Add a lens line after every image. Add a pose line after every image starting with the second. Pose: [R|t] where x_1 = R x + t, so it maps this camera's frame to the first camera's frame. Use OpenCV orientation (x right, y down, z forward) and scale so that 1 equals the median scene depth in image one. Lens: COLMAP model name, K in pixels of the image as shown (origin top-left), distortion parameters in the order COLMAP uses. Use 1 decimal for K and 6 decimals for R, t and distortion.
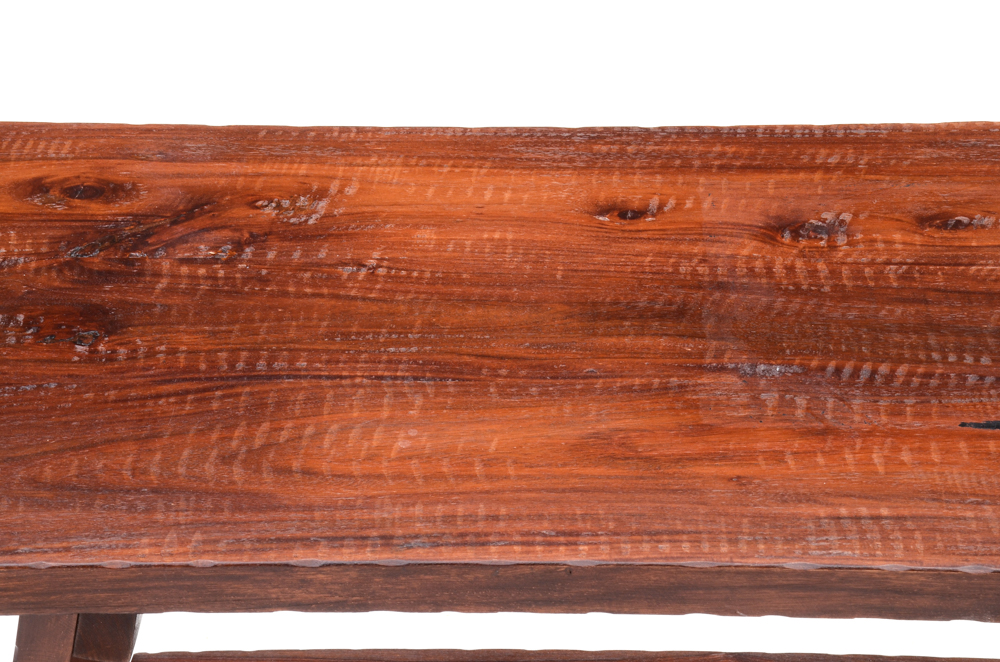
lens RADIAL K [[3089.0, 0, 493.0], [0, 3089.0, 329.6], [0, 0, 1]] dist [0.853975, 0.000000]
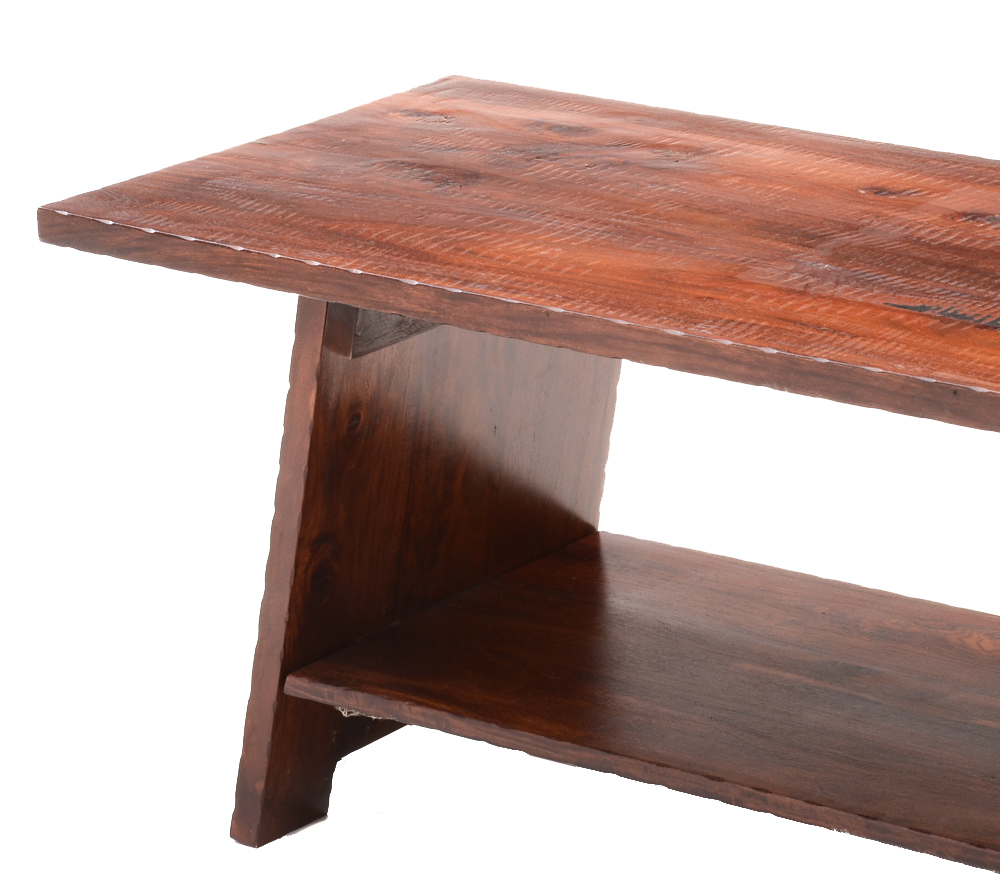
lens RADIAL K [[5311.6, 0, 501.2], [0, 5311.6, 455.0], [0, 0, 1]] dist [0.965492, 0.000000]
pose [[0.819903, 0.175850, -0.544827, 1.249913], [-0.257164, 0.963370, -0.076064, 0.304100], [0.511494, 0.202475, 0.835092, -1.008023]]
